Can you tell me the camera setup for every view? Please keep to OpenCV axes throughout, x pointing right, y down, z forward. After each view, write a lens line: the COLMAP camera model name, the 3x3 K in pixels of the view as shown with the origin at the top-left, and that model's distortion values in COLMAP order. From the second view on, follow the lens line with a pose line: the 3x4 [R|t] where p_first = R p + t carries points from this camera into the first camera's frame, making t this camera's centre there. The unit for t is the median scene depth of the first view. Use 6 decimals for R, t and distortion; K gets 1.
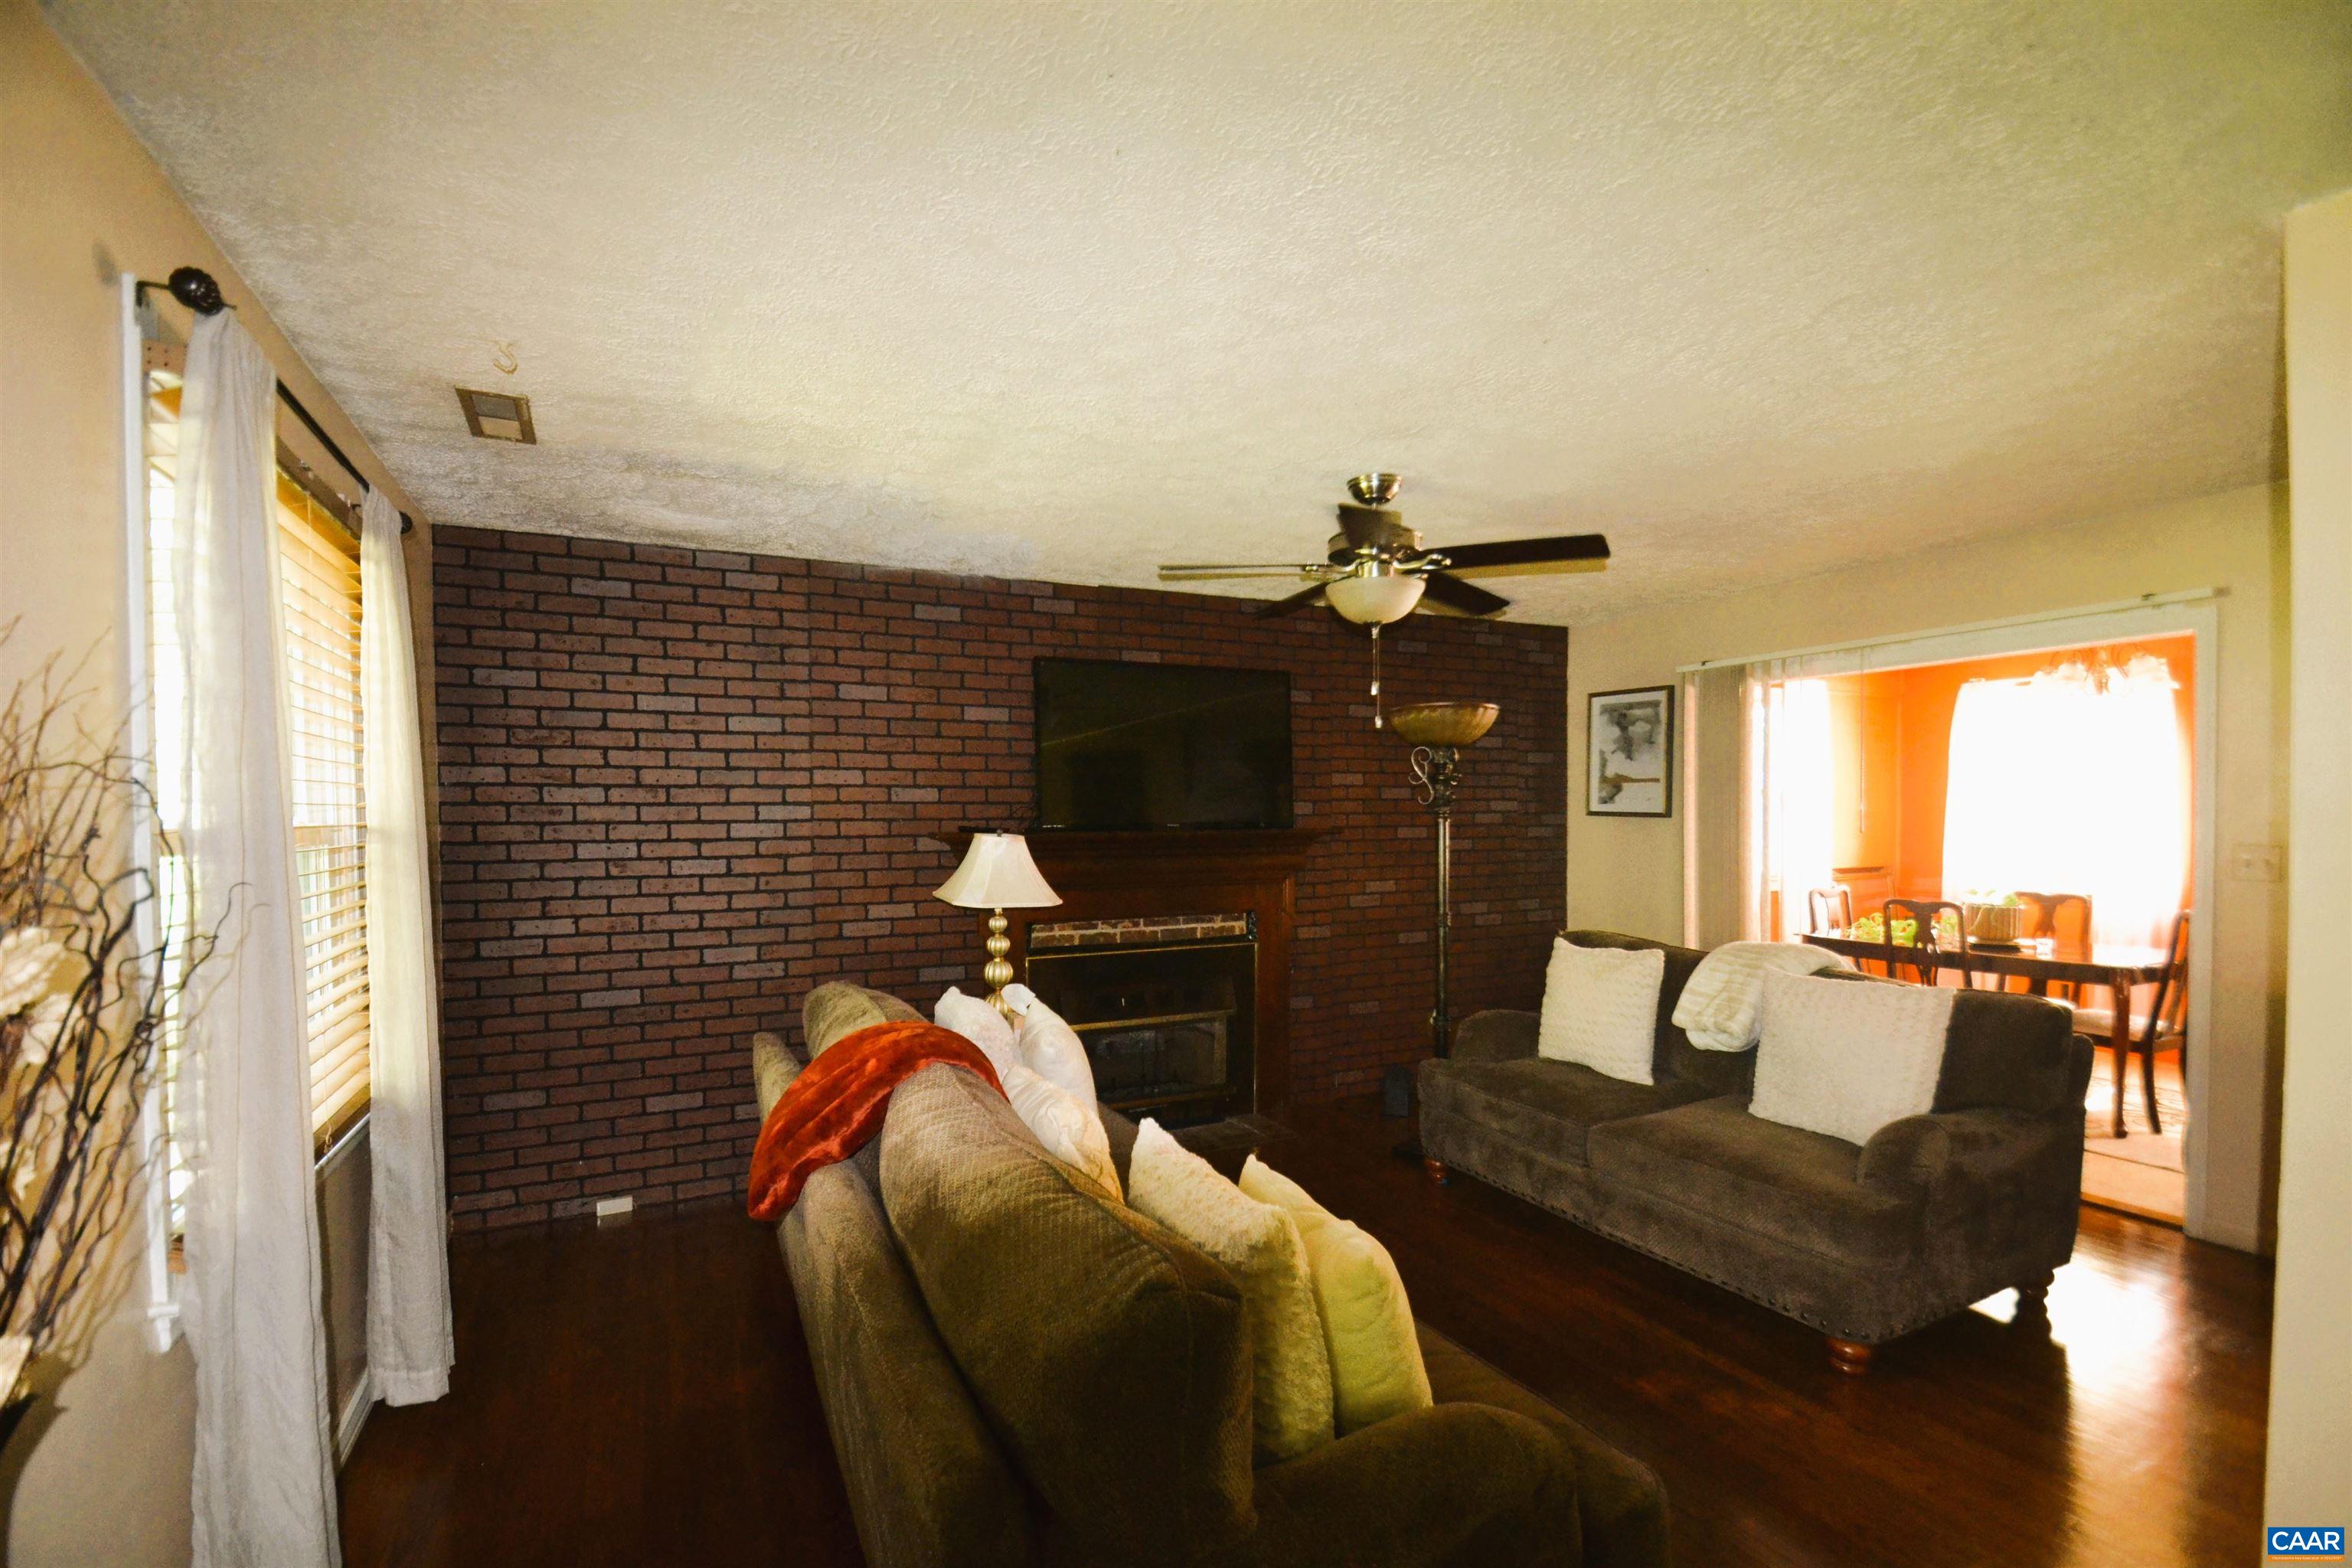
lens RADIAL K [[1048.4, 0, 1156.2], [0, 1048.4, 841.9], [0, 0, 1]] dist [0.017585, -0.020120]
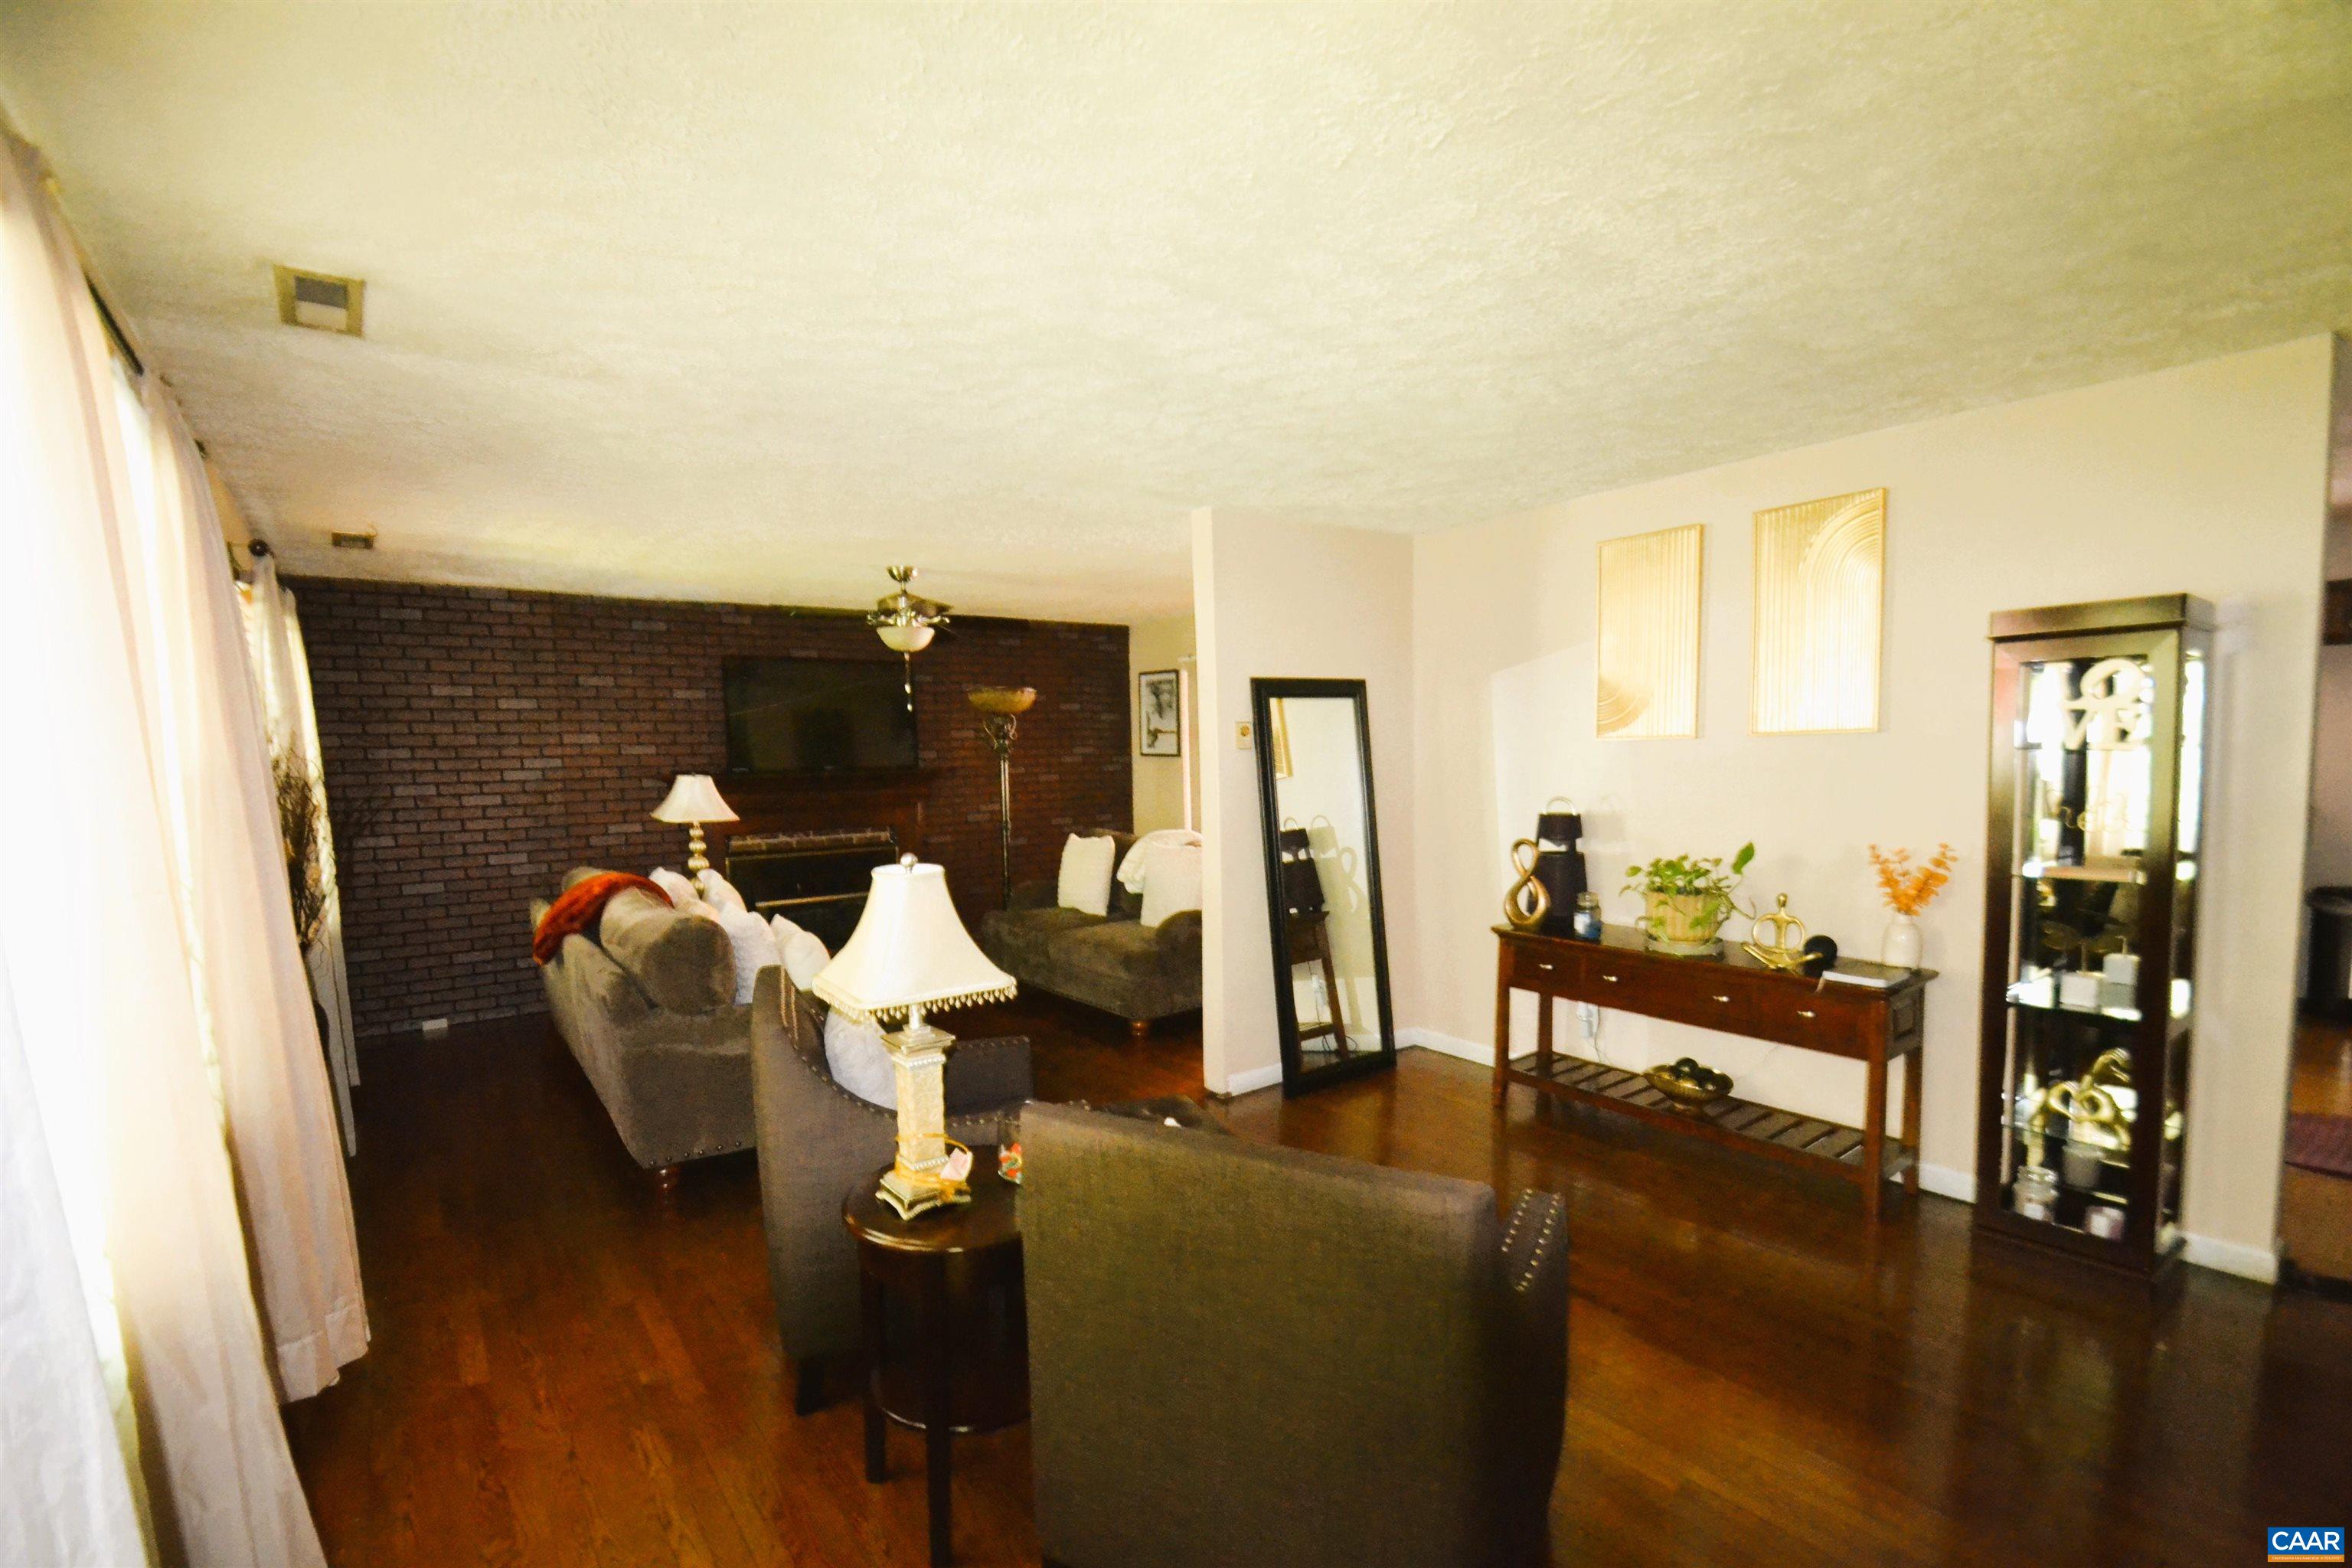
lens RADIAL K [[1048.4, 0, 1156.2], [0, 1048.4, 841.9], [0, 0, 1]] dist [0.017585, -0.020120]
pose [[0.982365, -0.029133, 0.184690, 0.224687], [0.018513, 0.998088, 0.058965, 0.011612], [-0.186055, -0.054506, 0.981026, -0.638546]]
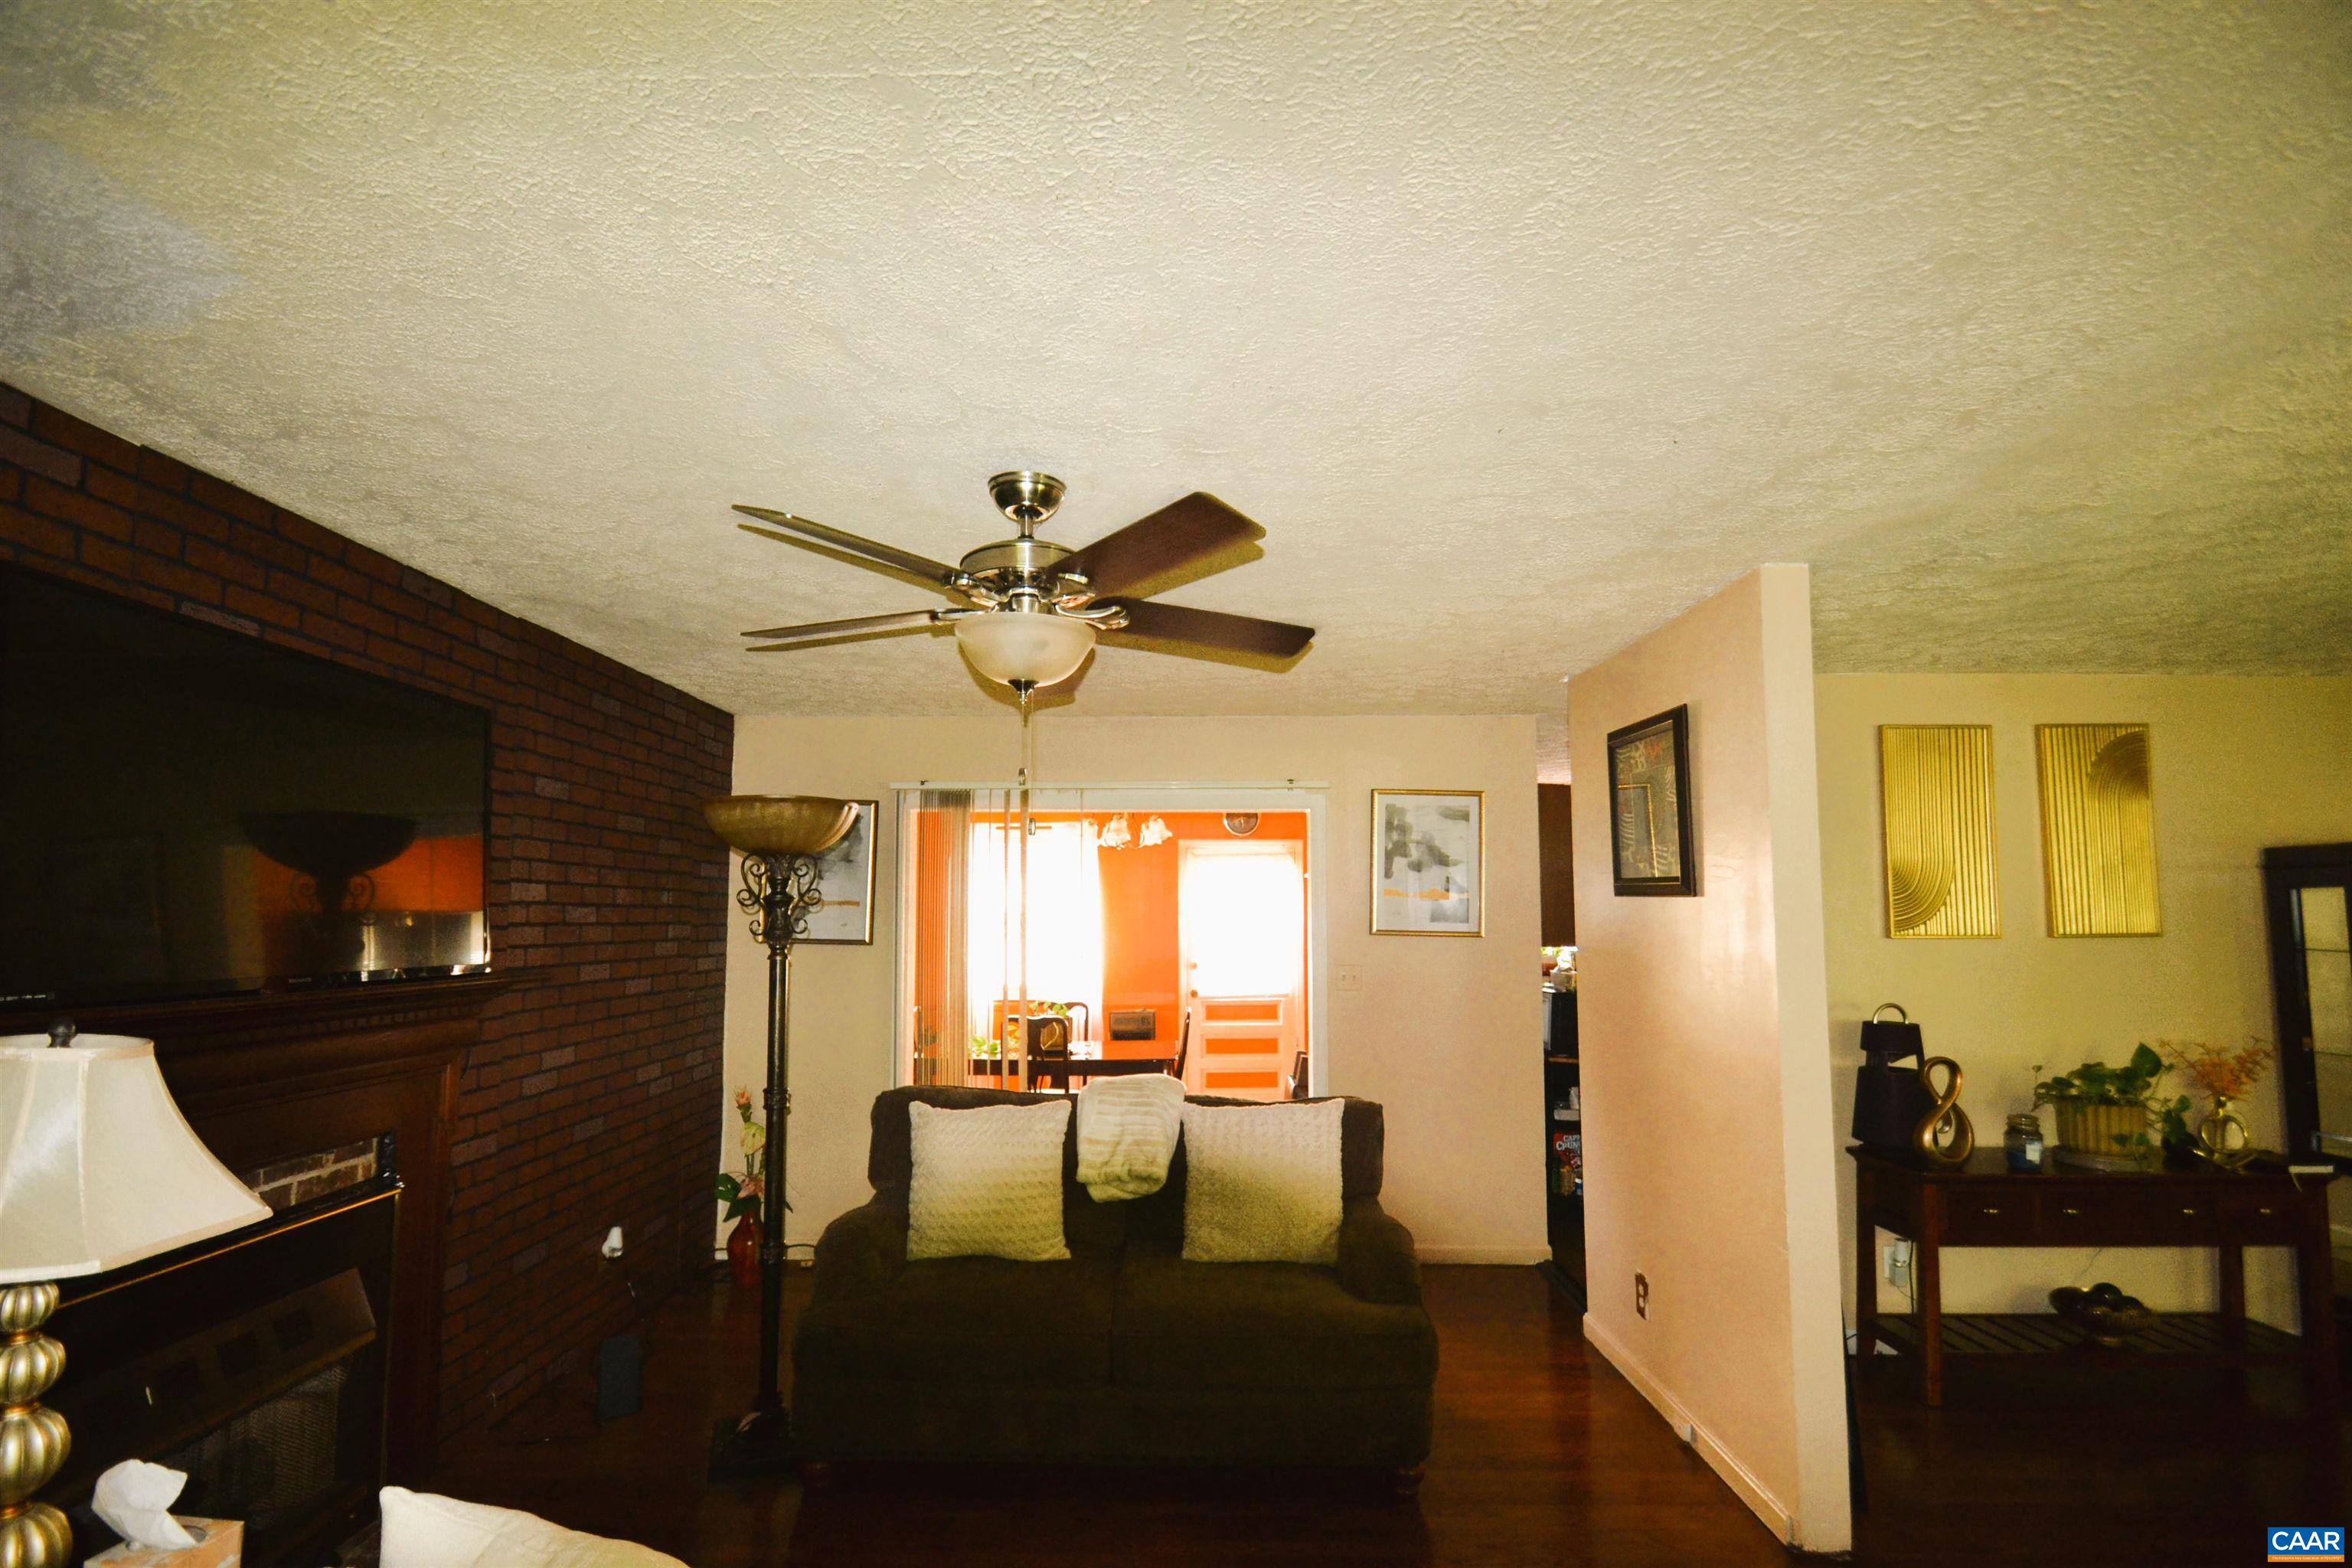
lens RADIAL K [[1048.4, 0, 1156.2], [0, 1048.4, 841.9], [0, 0, 1]] dist [0.017585, -0.020120]
pose [[0.434399, 0.073368, 0.897727, -0.291994], [0.019557, 0.995674, -0.090837, -0.032117], [-0.900508, 0.057016, 0.431085, 0.494167]]
